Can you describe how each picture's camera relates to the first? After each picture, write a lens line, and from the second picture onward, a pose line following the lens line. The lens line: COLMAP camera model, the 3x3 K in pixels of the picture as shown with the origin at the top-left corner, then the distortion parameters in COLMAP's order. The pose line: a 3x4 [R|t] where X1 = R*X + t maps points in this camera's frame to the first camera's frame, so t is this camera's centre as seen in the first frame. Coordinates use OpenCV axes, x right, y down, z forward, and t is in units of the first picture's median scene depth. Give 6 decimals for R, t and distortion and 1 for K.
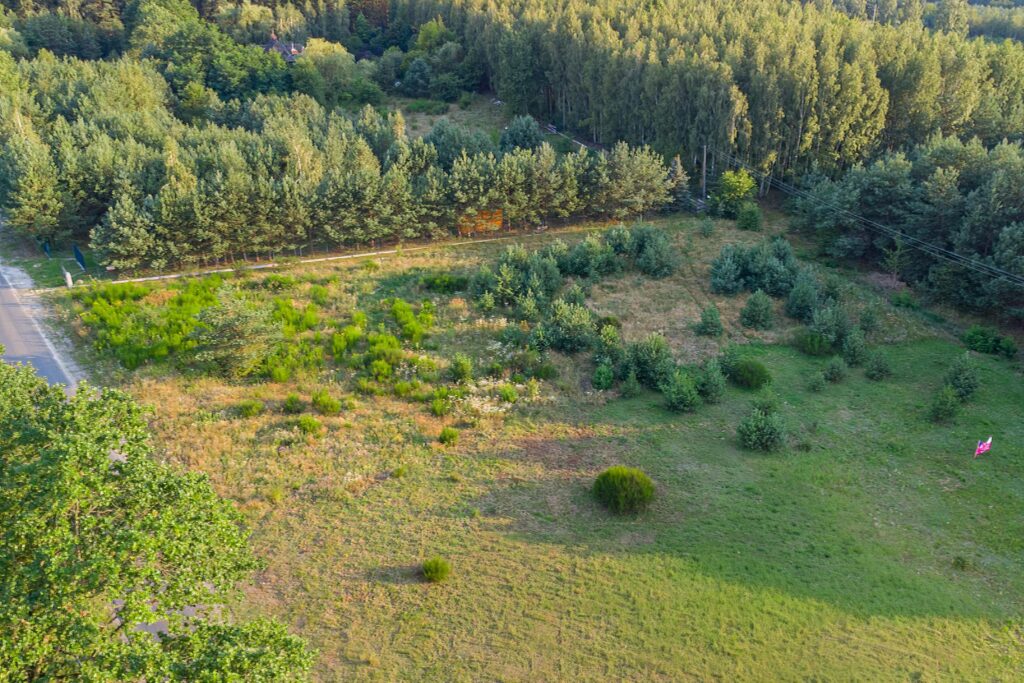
lens RADIAL K [[922.5, 0, 556.9], [0, 922.5, 338.7], [0, 0, 1]] dist [0.025055, 0.005401]
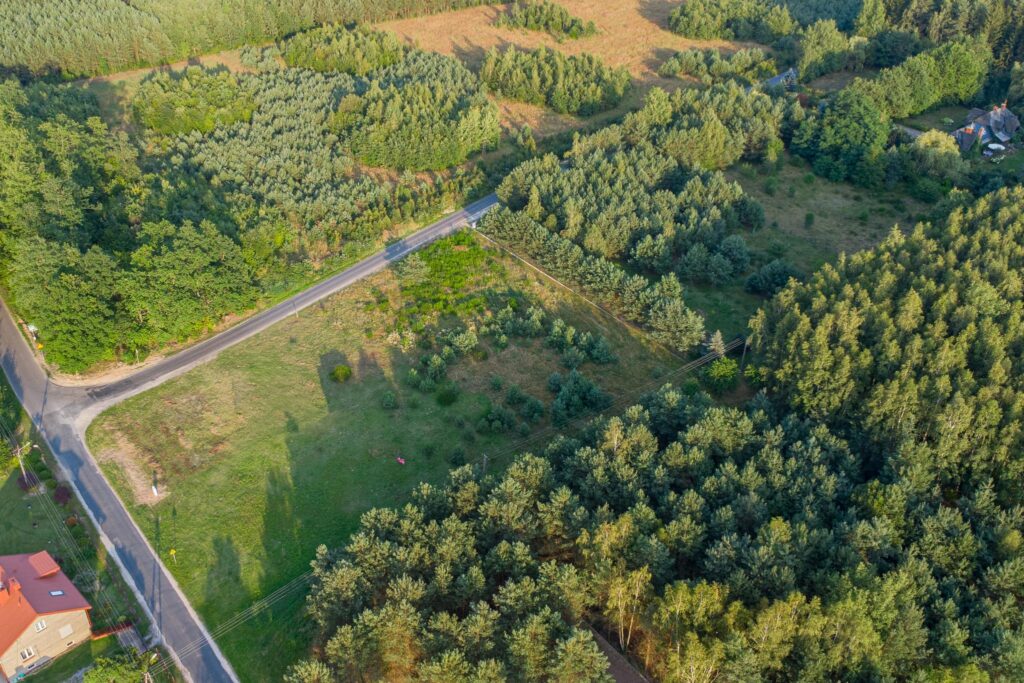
lens RADIAL K [[922.5, 0, 507.1], [0, 922.5, 342.4], [0, 0, 1]] dist [0.025055, 0.005401]
pose [[0.261197, 0.539122, -0.800702, 1.546882], [-0.402046, 0.814884, 0.417519, -0.834724], [0.877573, 0.212864, 0.429598, 0.113090]]
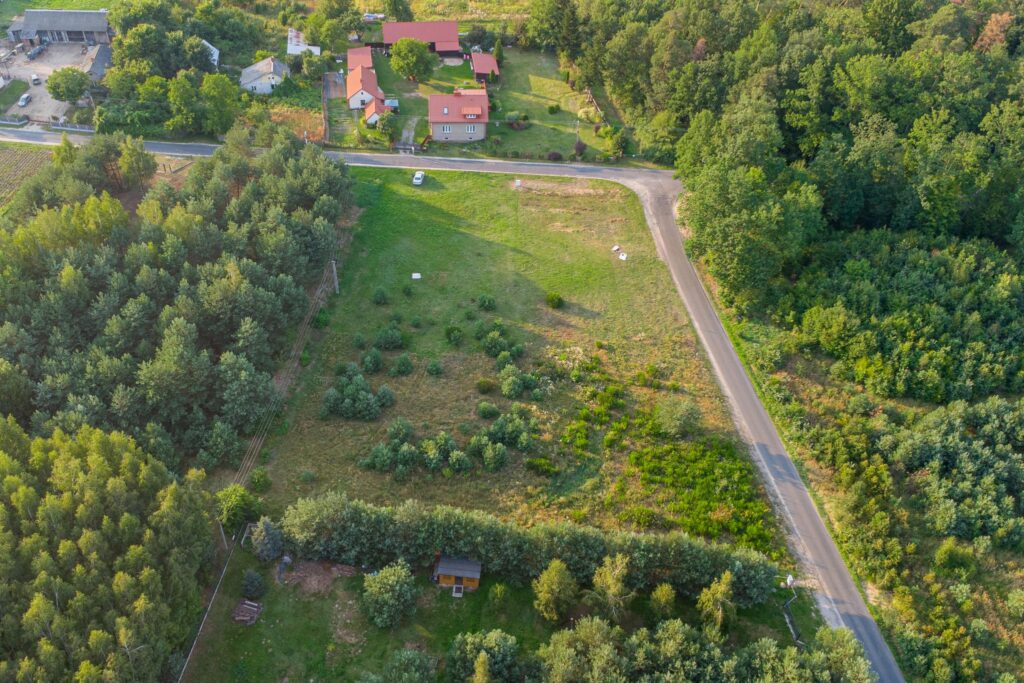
lens RADIAL K [[922.5, 0, 490.1], [0, 922.5, 328.7], [0, 0, 1]] dist [0.025055, 0.005401]
pose [[-0.879052, -0.337441, 0.336752, -0.465179], [0.160469, 0.455719, 0.875540, -1.451374], [-0.448907, 0.823683, -0.346452, 1.339095]]
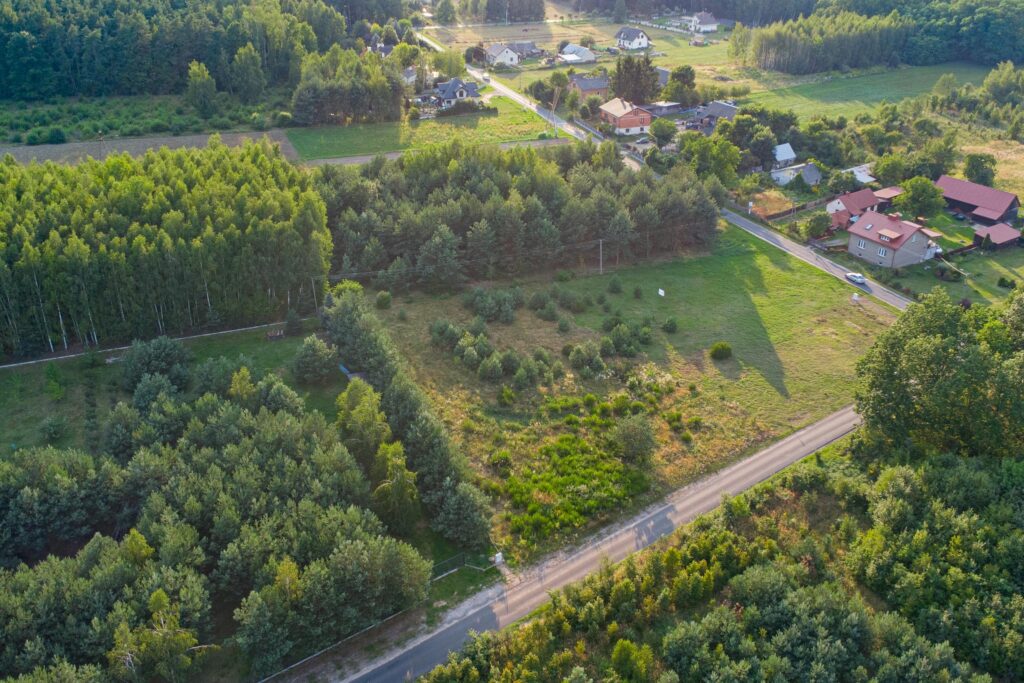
lens RADIAL K [[922.5, 0, 557.9], [0, 922.5, 336.1], [0, 0, 1]] dist [0.025055, 0.005401]
pose [[-0.047426, -0.458331, 0.887515, -1.427811], [0.377688, 0.814323, 0.440716, -0.777410], [-0.924718, 0.356105, 0.134486, 0.658567]]
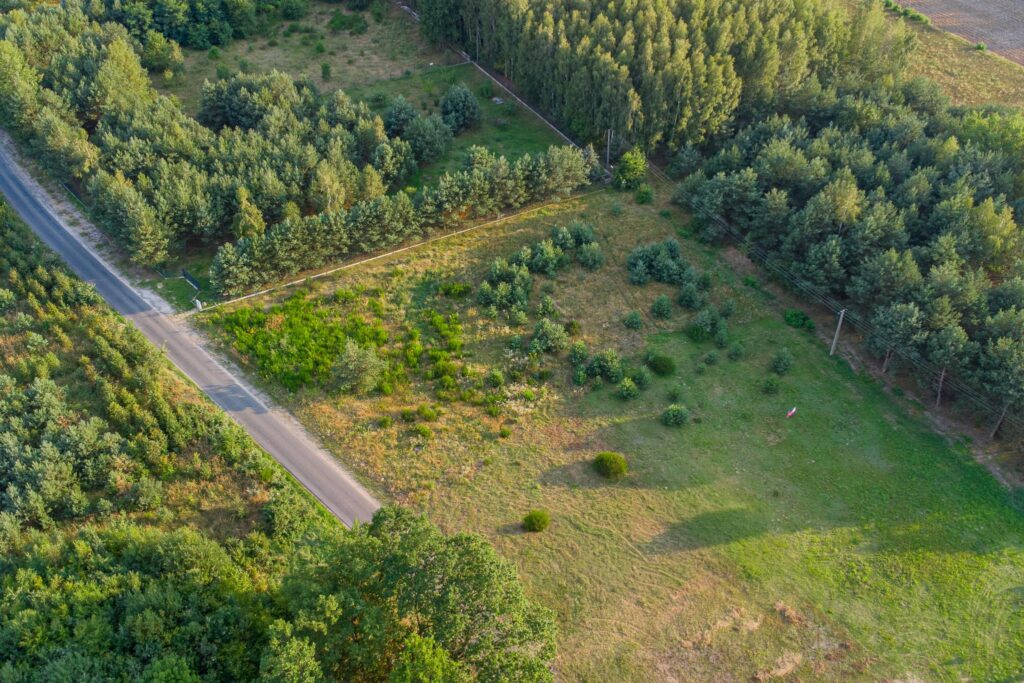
lens RADIAL K [[922.5, 0, 502.4], [0, 922.5, 341.3], [0, 0, 1]] dist [0.025055, 0.005401]
pose [[0.991550, -0.078946, 0.102940, -0.203014], [0.045953, 0.955806, 0.290384, -0.403671], [-0.121315, -0.283200, 0.951357, -0.451287]]
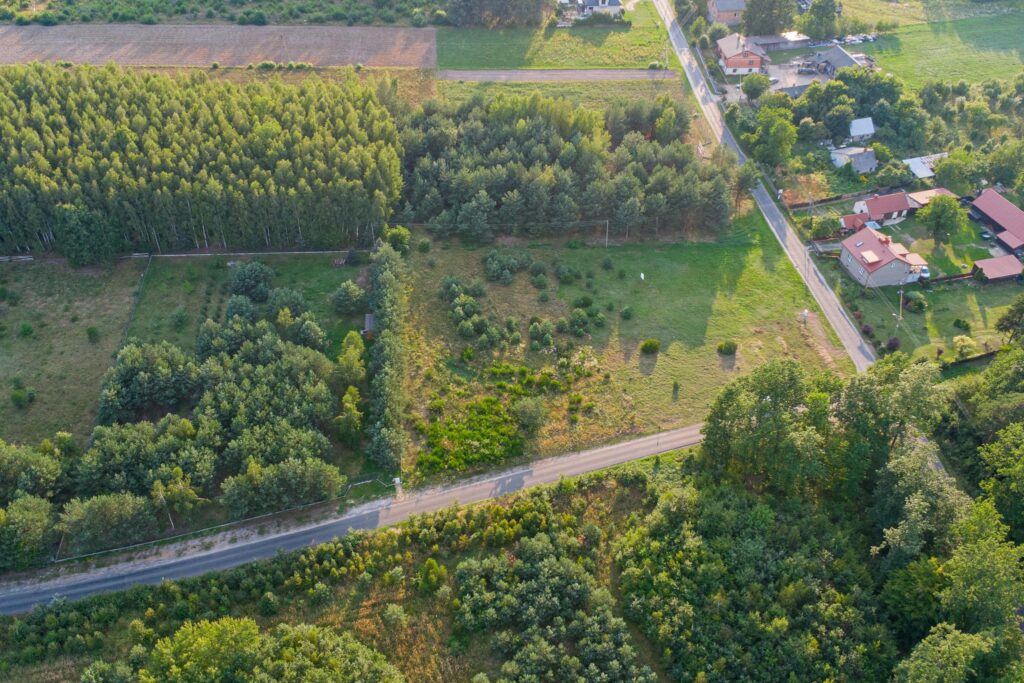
lens RADIAL K [[922.5, 0, 505.2], [0, 922.5, 333.8], [0, 0, 1]] dist [0.025055, 0.005401]
pose [[0.292510, -0.613587, 0.733450, -1.604580], [0.360524, 0.781160, 0.509718, -1.132816], [-0.885698, 0.115328, 0.449710, -0.047383]]
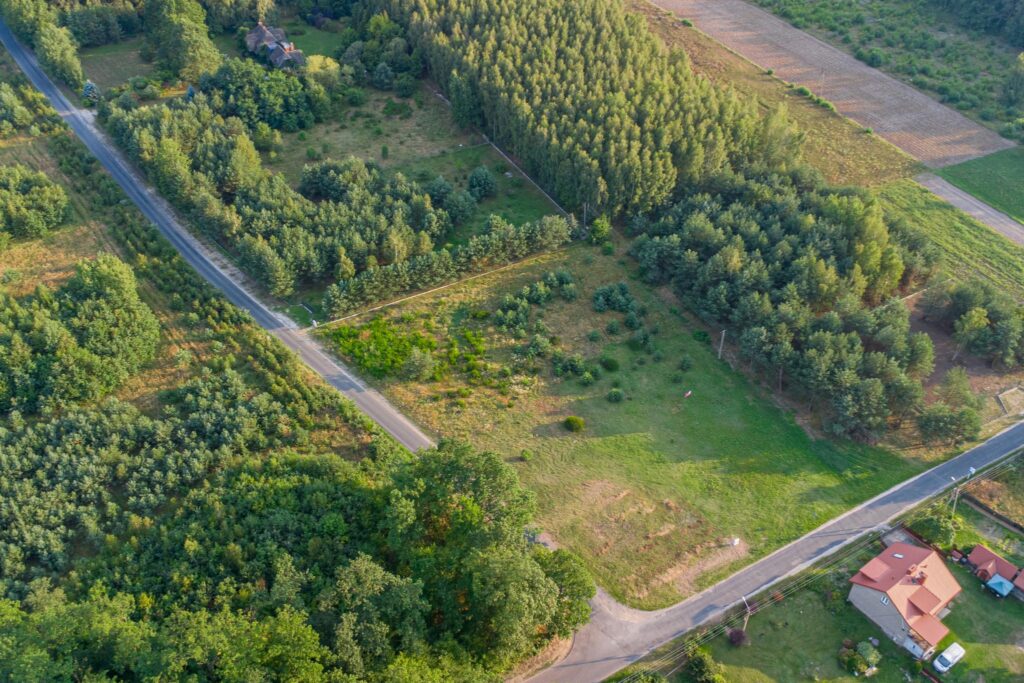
lens RADIAL K [[922.5, 0, 508.8], [0, 922.5, 343.6], [0, 0, 1]] dist [0.025055, 0.005401]
pose [[0.992654, -0.071527, 0.097581, -0.274279], [0.040498, 0.956440, 0.289106, -0.640452], [-0.114010, -0.283031, 0.952311, -1.198109]]
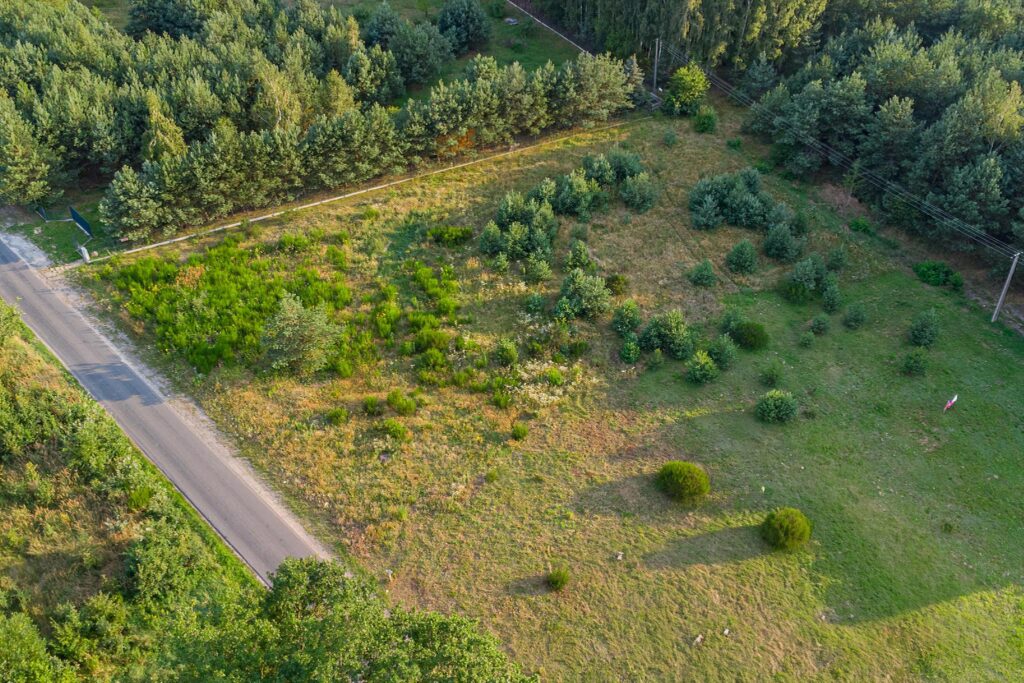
lens RADIAL K [[922.5, 0, 514.7], [0, 922.5, 338.0], [0, 0, 1]] dist [0.025055, 0.005401]
pose [[0.992051, -0.077737, 0.098949, -0.159509], [0.048349, 0.961472, 0.270619, -0.226637], [-0.116174, -0.263684, 0.957588, -0.064515]]
